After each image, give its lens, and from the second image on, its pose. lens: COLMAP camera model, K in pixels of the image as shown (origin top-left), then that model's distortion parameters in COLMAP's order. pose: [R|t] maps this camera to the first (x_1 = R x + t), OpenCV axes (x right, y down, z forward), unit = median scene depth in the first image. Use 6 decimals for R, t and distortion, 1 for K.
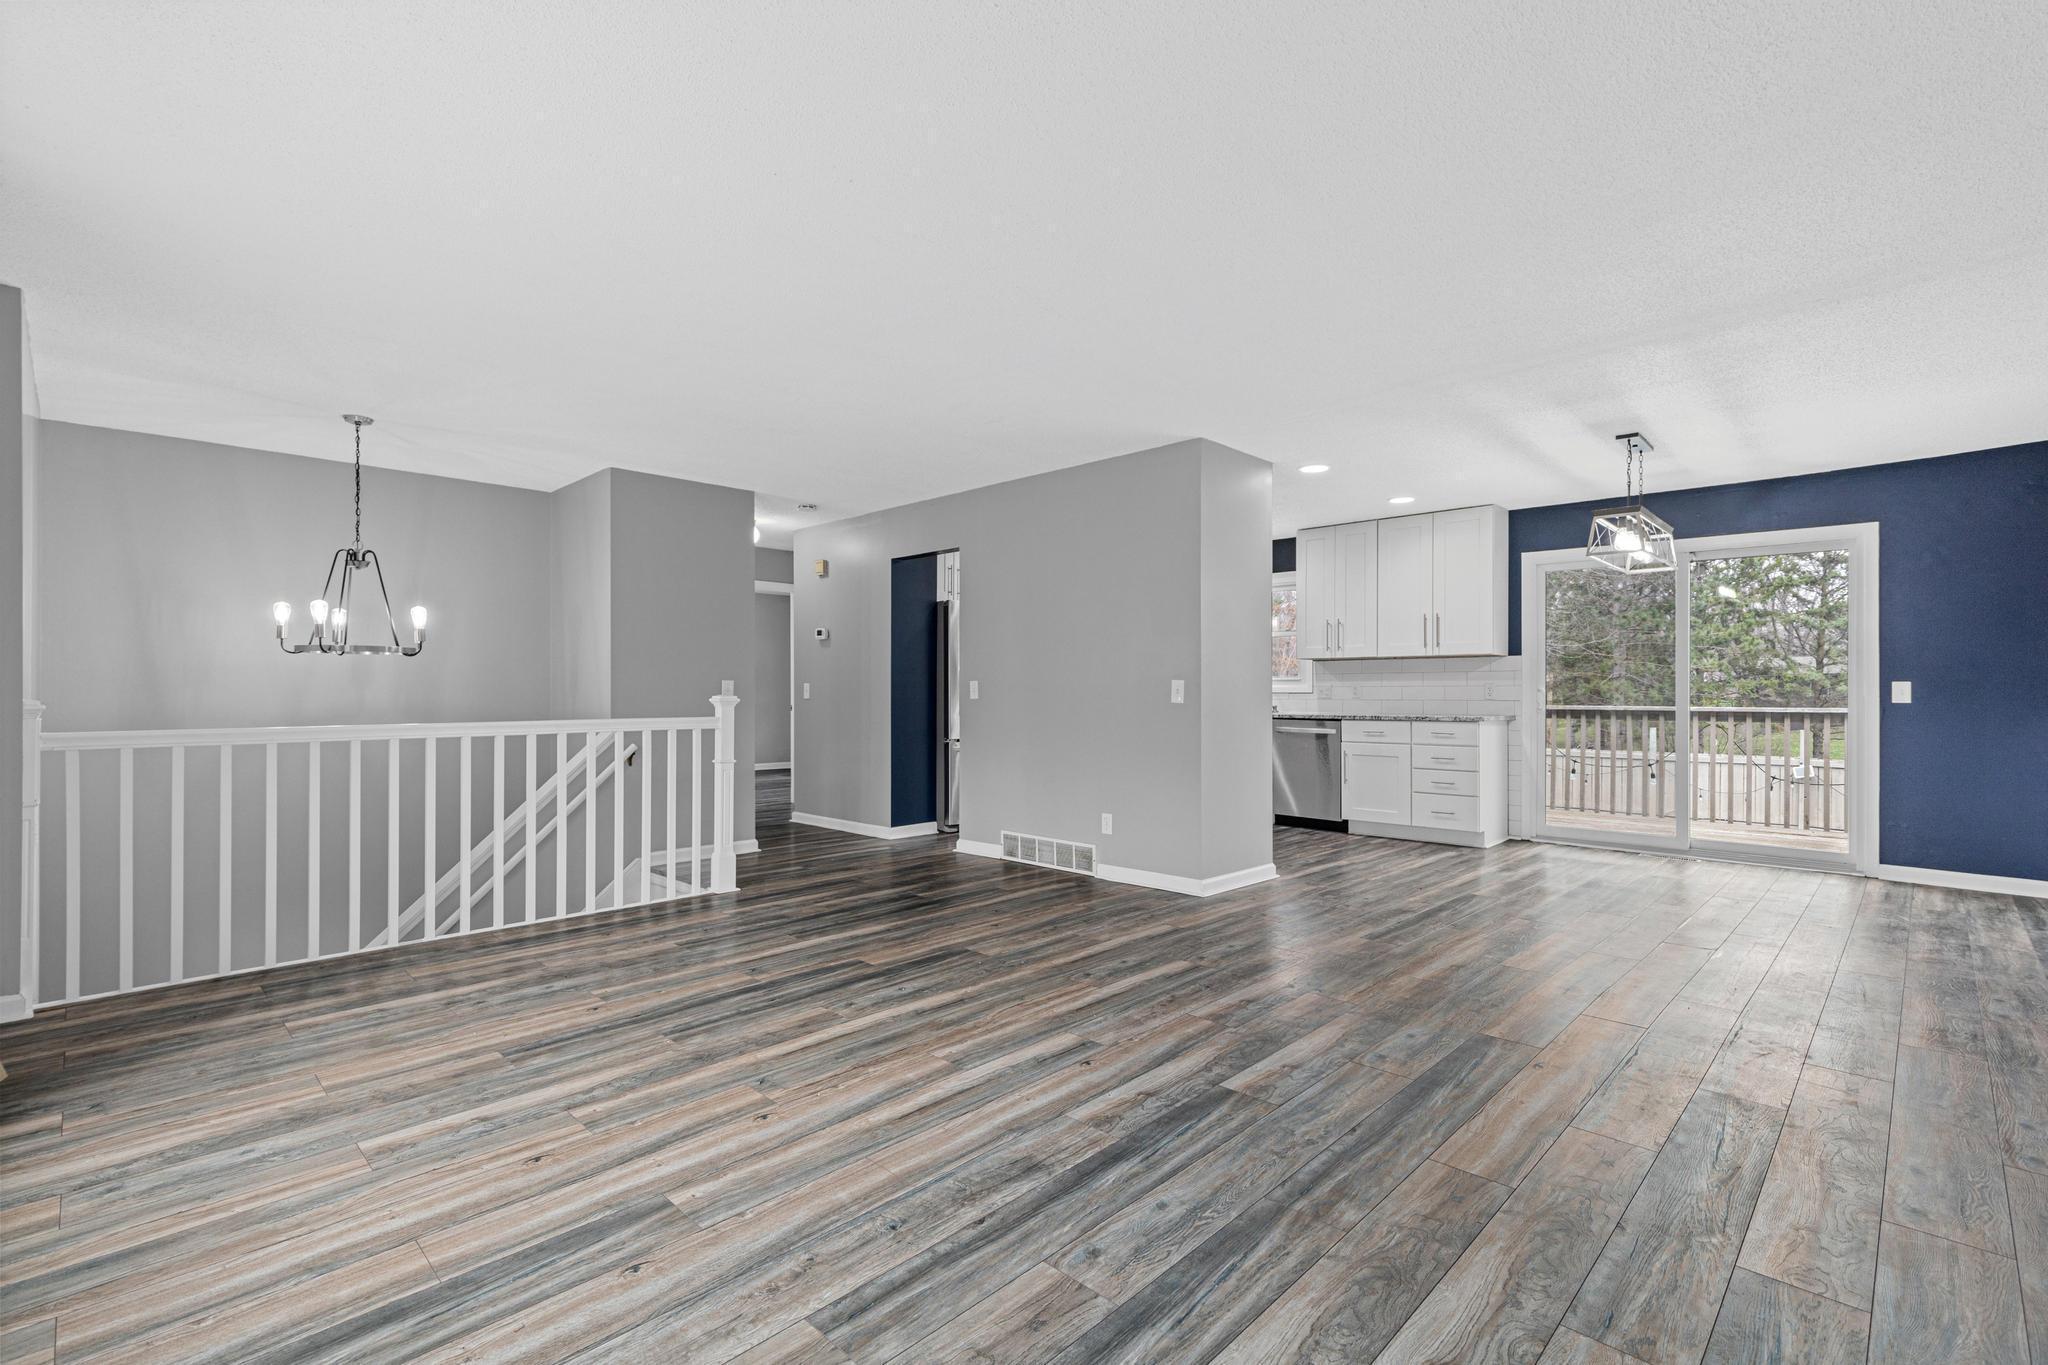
lens RADIAL K [[936.6, 0, 1022.3], [0, 936.6, 689.0], [0, 0, 1]] dist [0.007558, 0.000103]
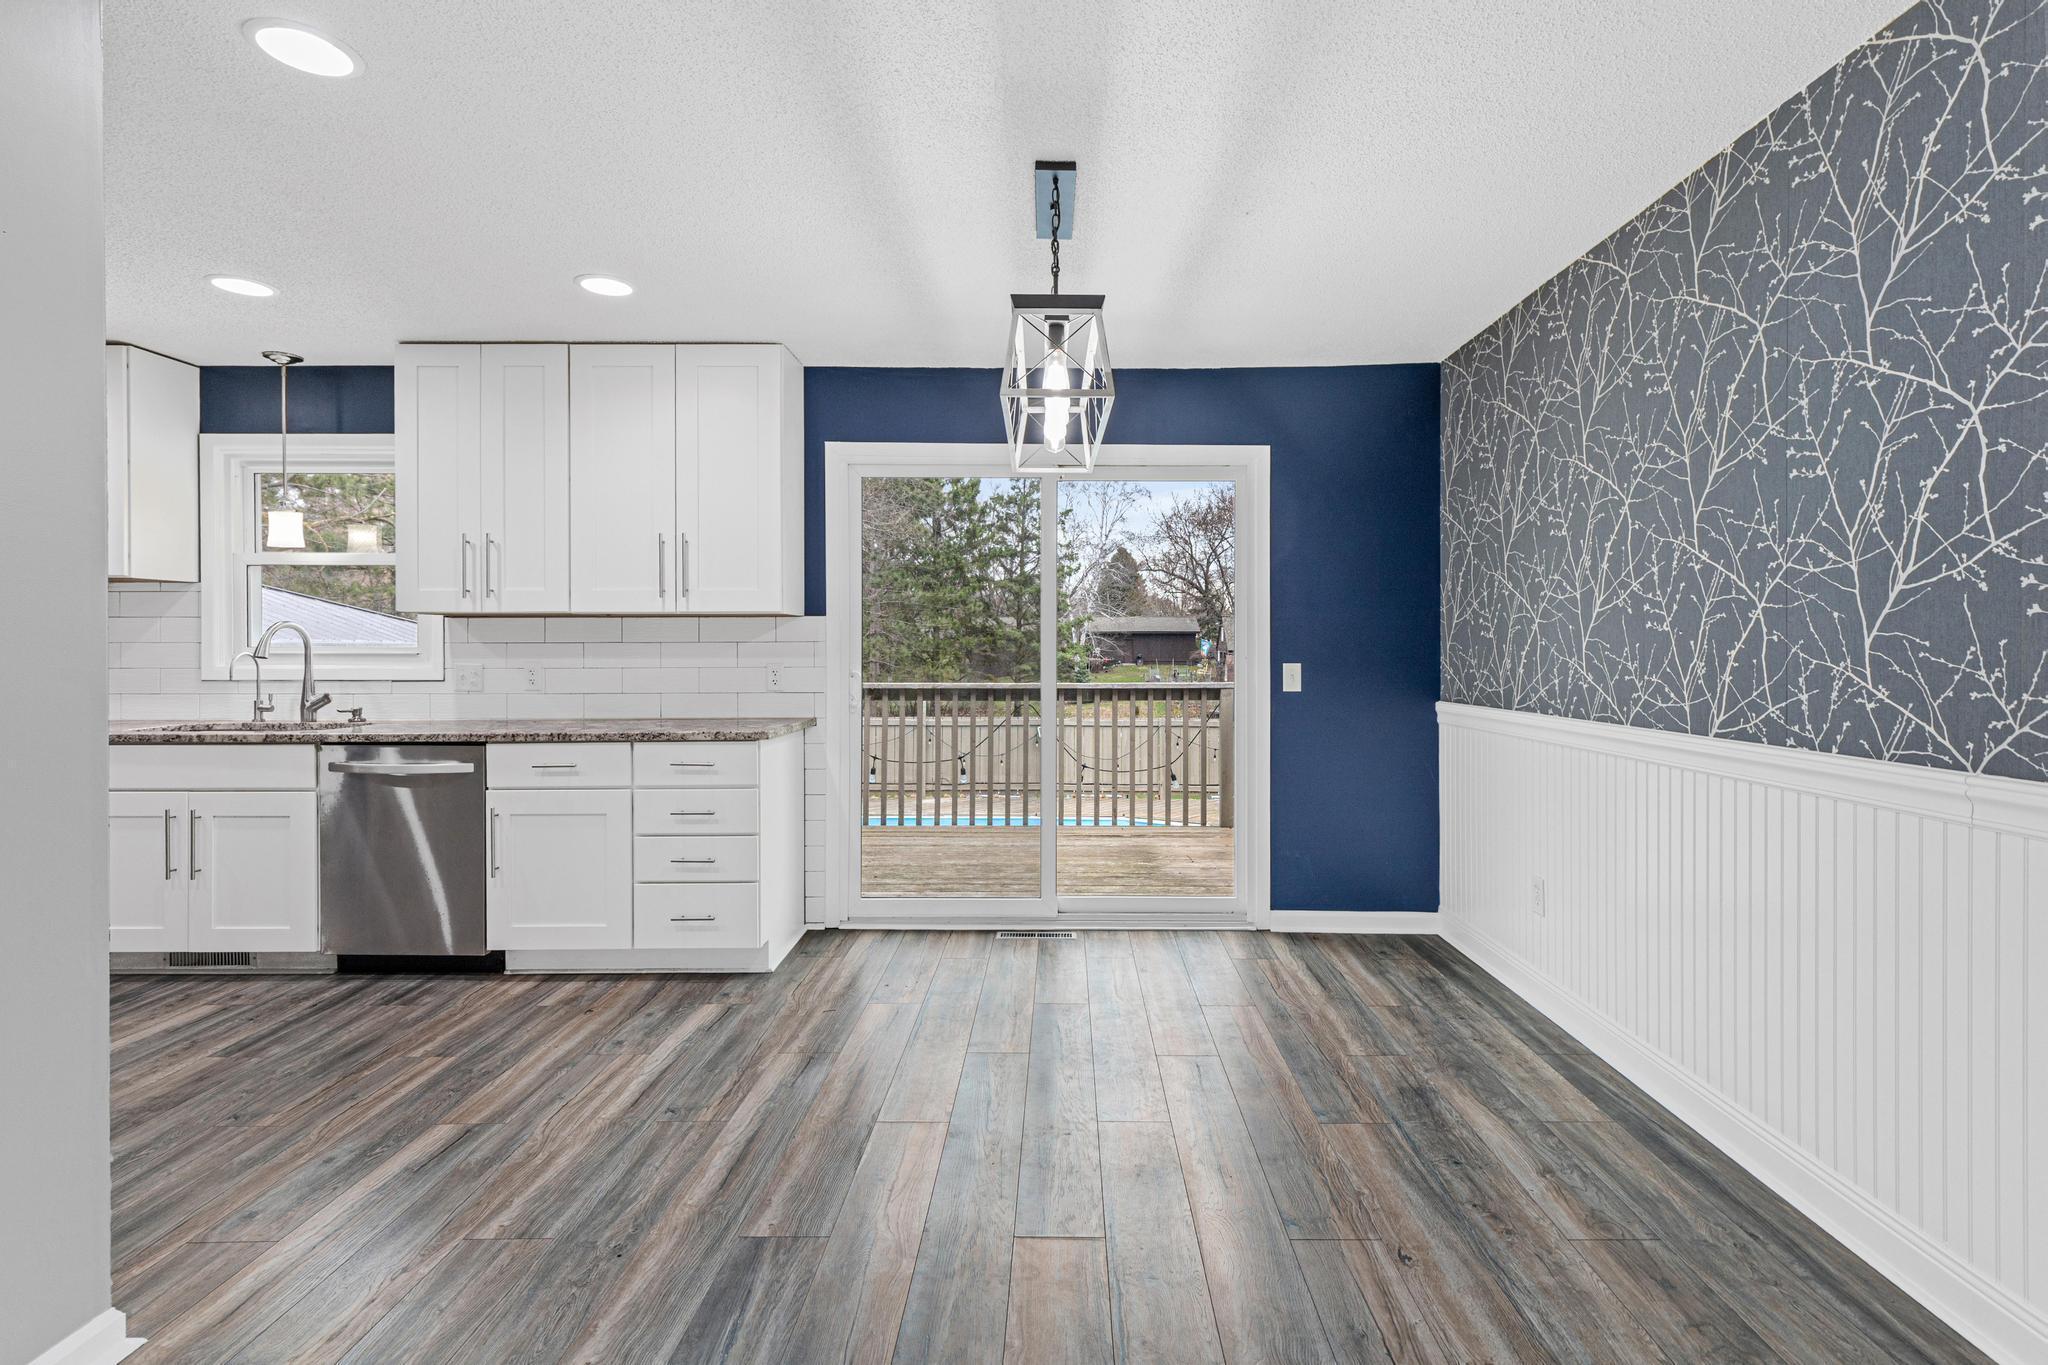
lens RADIAL K [[936.6, 0, 1051.2], [0, 936.6, 646.2], [0, 0, 1]] dist [0.007558, 0.000103]
pose [[0.719918, -0.003299, 0.694052, 0.282258], [-0.000621, 0.999985, 0.005397, -0.024529], [-0.694059, -0.004316, 0.719905, 0.598157]]
